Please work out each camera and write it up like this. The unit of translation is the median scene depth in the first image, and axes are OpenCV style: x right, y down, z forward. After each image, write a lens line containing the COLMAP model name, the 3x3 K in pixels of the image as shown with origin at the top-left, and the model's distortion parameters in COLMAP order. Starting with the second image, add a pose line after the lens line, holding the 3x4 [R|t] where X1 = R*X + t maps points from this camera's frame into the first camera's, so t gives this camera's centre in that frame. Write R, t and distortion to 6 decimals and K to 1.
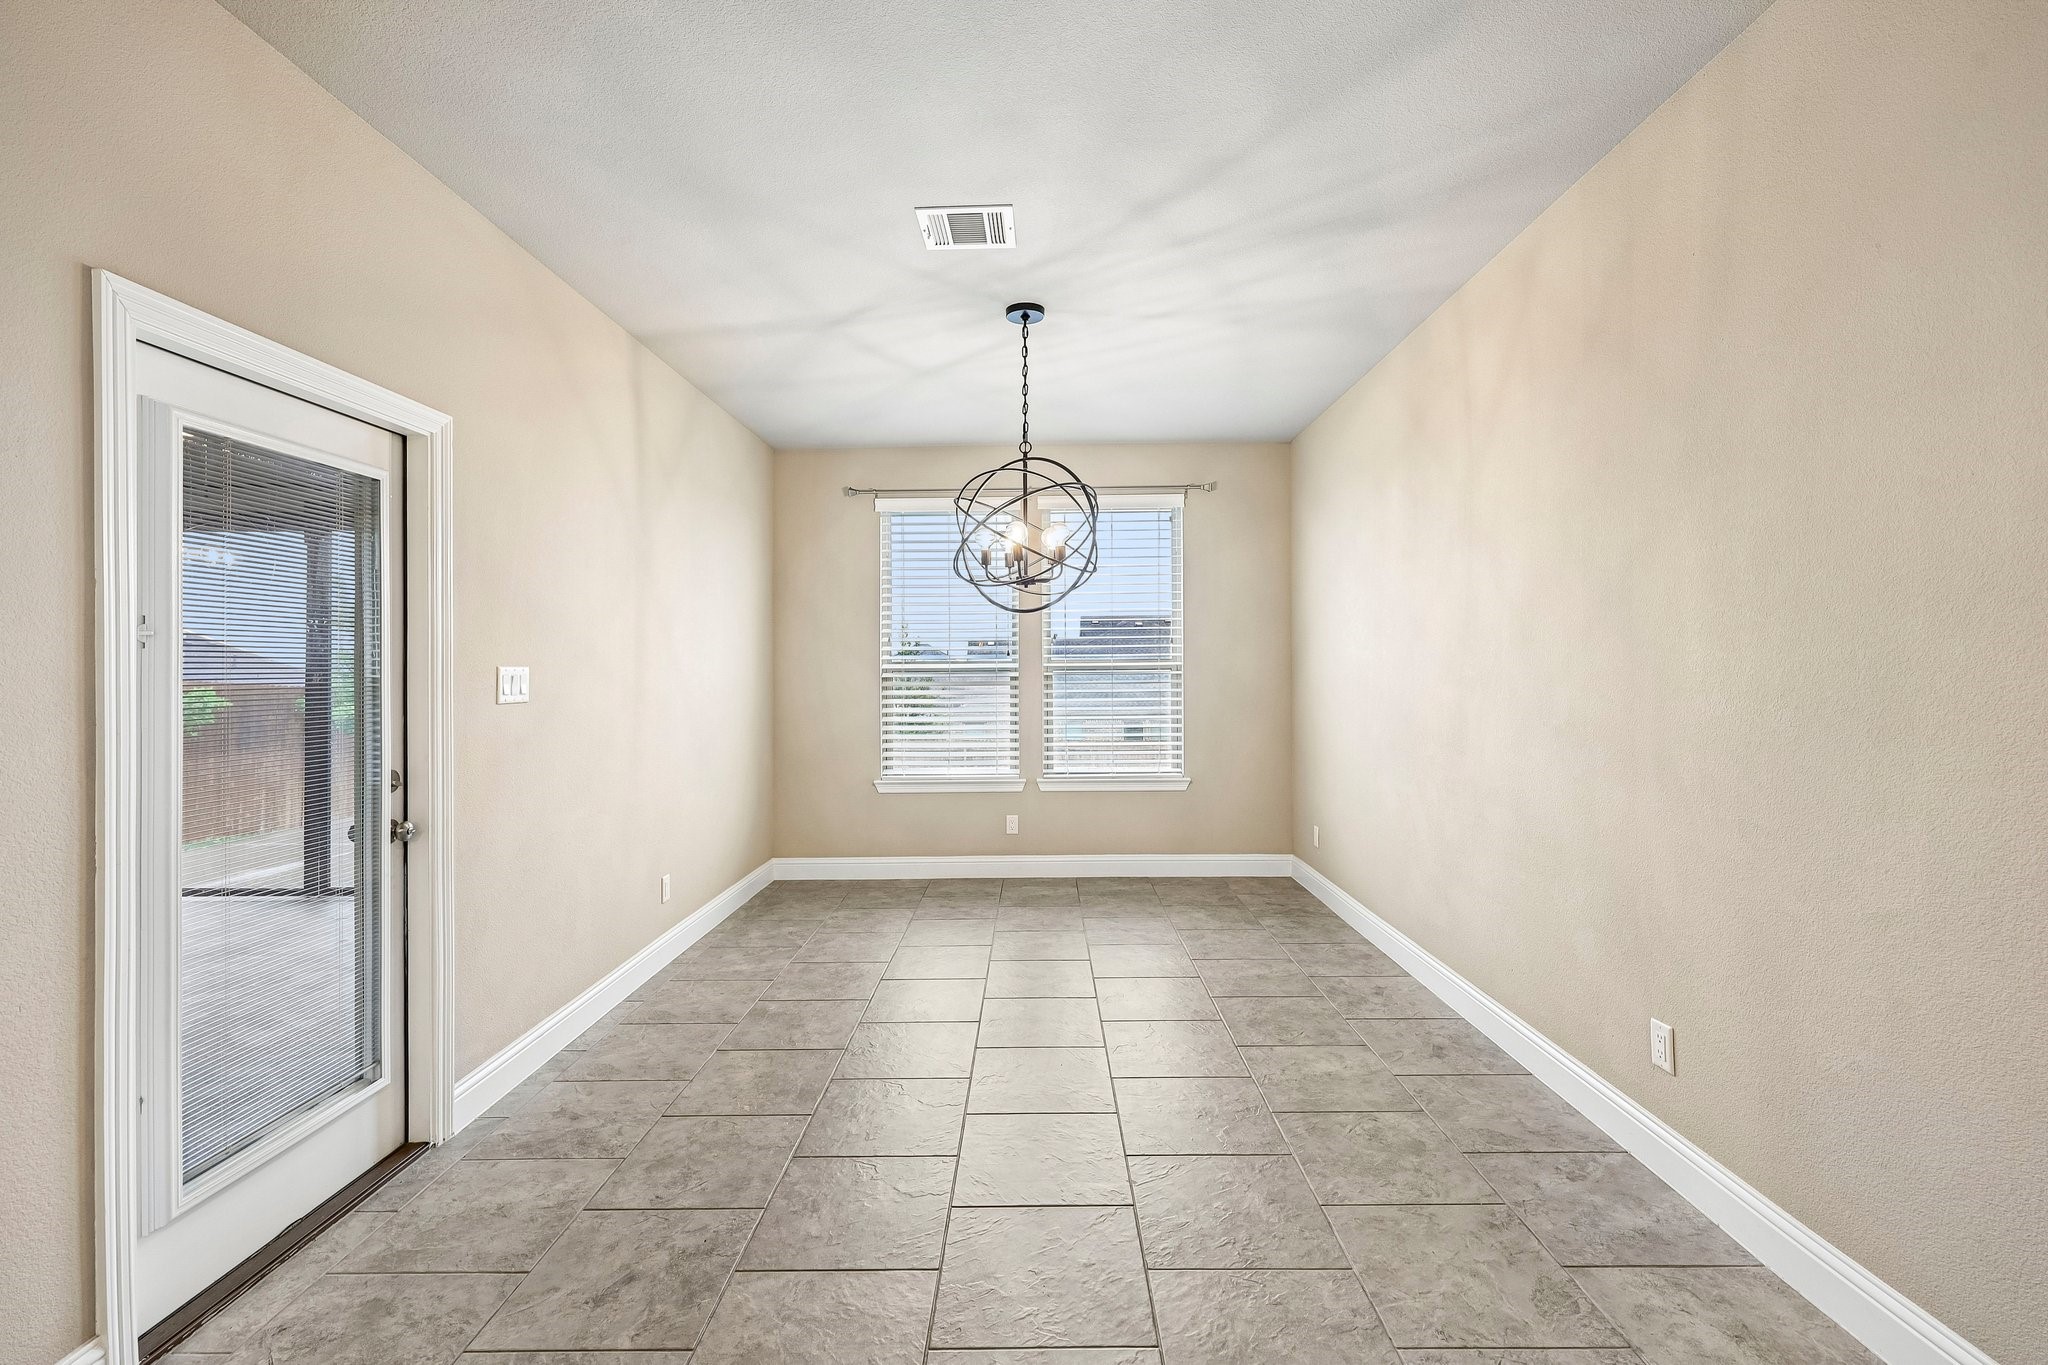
lens RADIAL K [[865.5, 0, 1022.8], [0, 865.5, 664.6], [0, 0, 1]] dist [-0.000247, 0.000039]
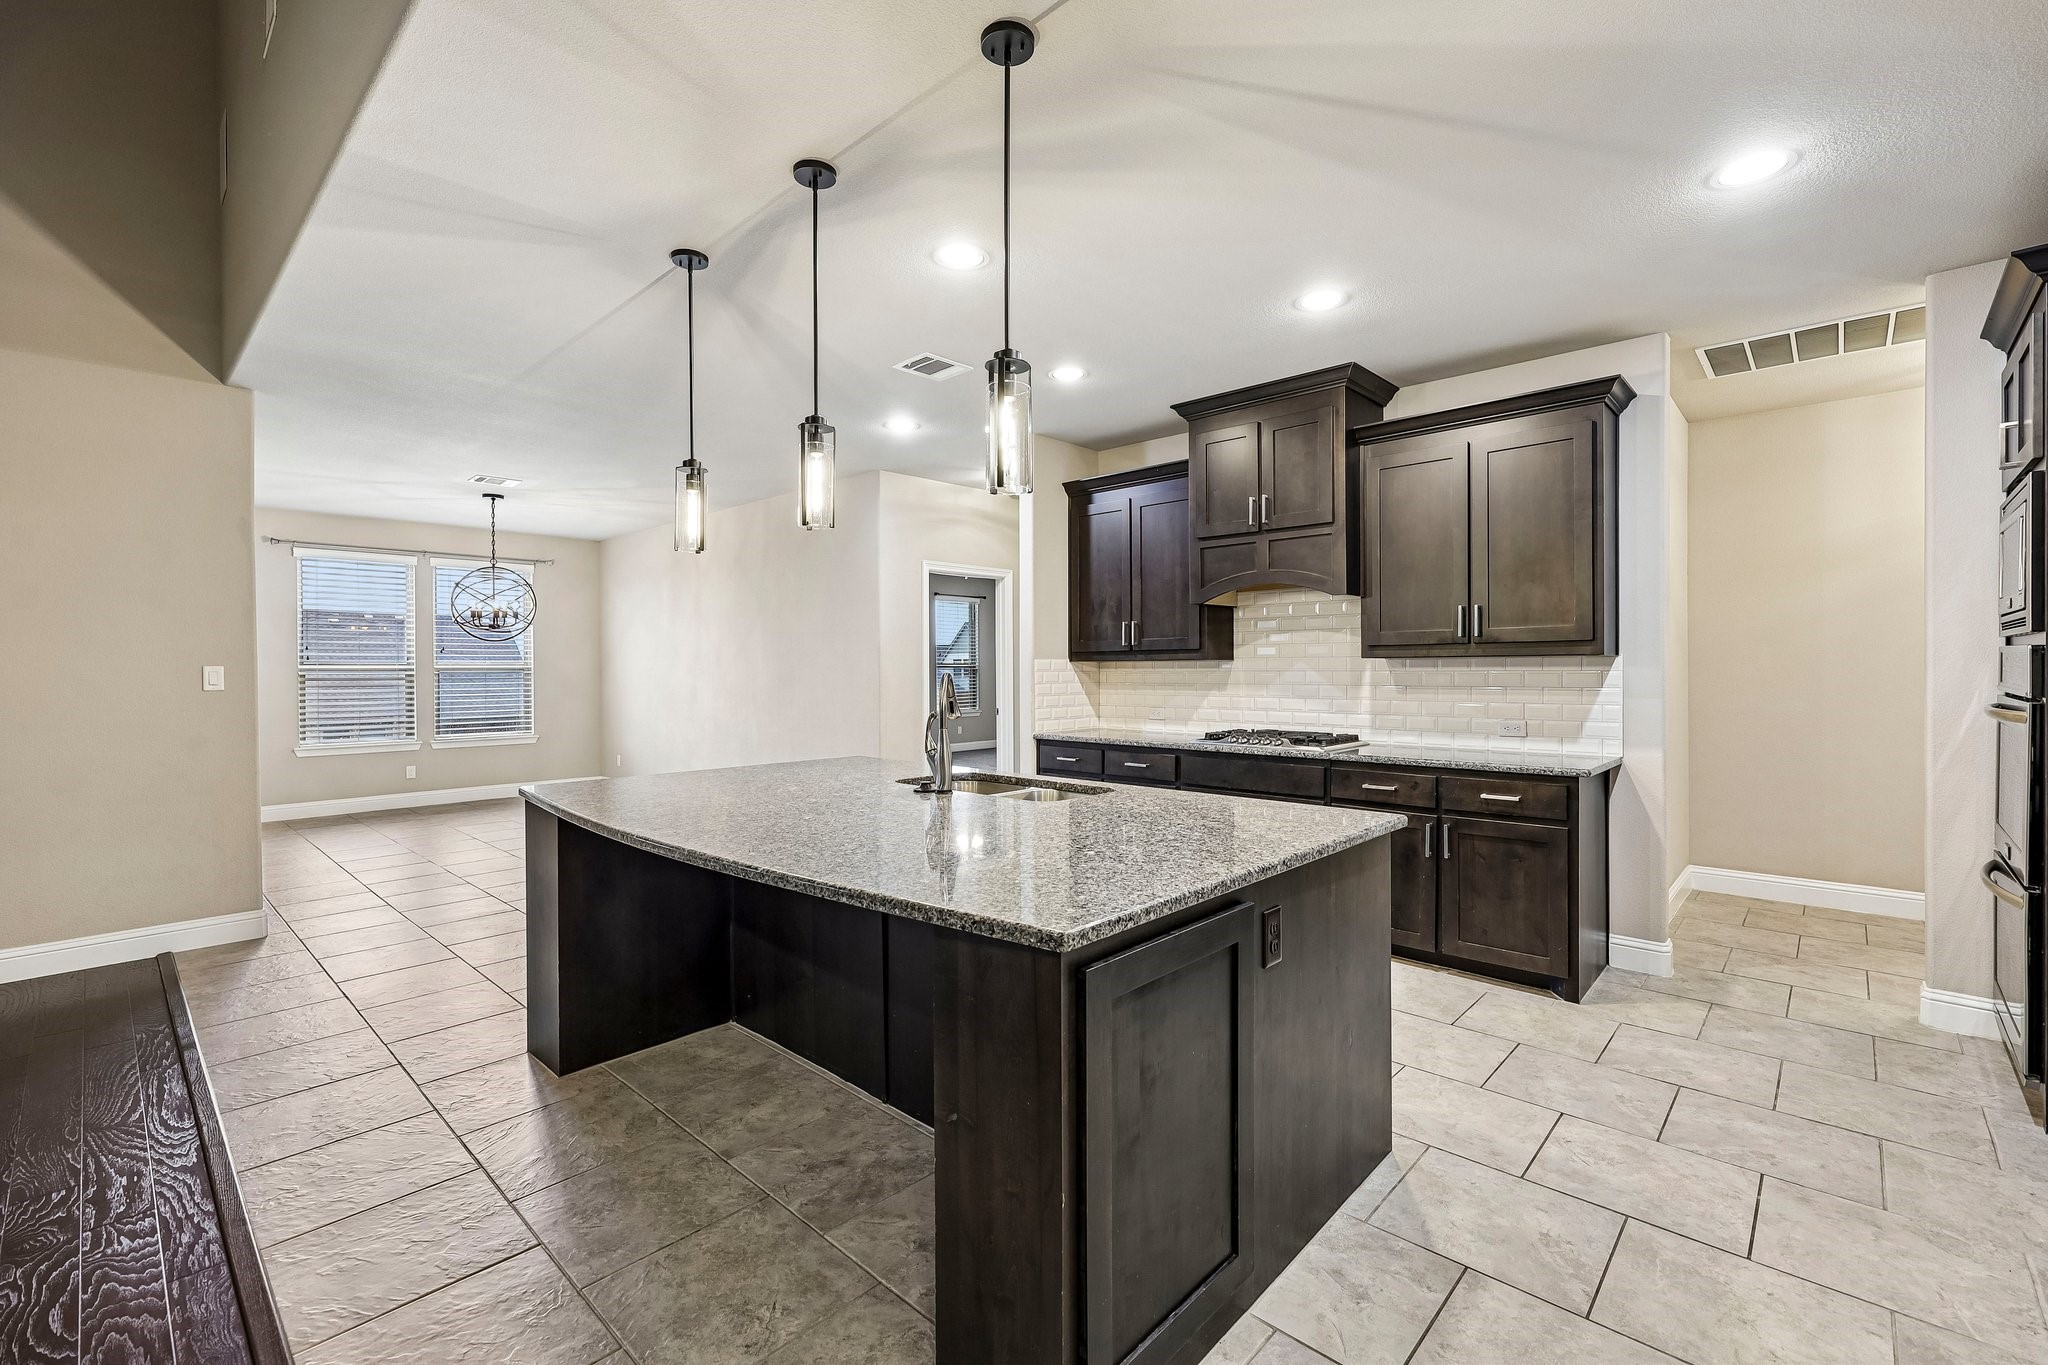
lens RADIAL K [[877.9, 0, 1024.5], [0, 877.9, 674.1], [0, 0, 1]] dist [0.003481, 0.000156]
pose [[0.673567, -0.002086, 0.739124, -0.489093], [-0.003070, 0.999979, 0.005620, 0.000981], [-0.739120, -0.006055, 0.673546, -0.952533]]
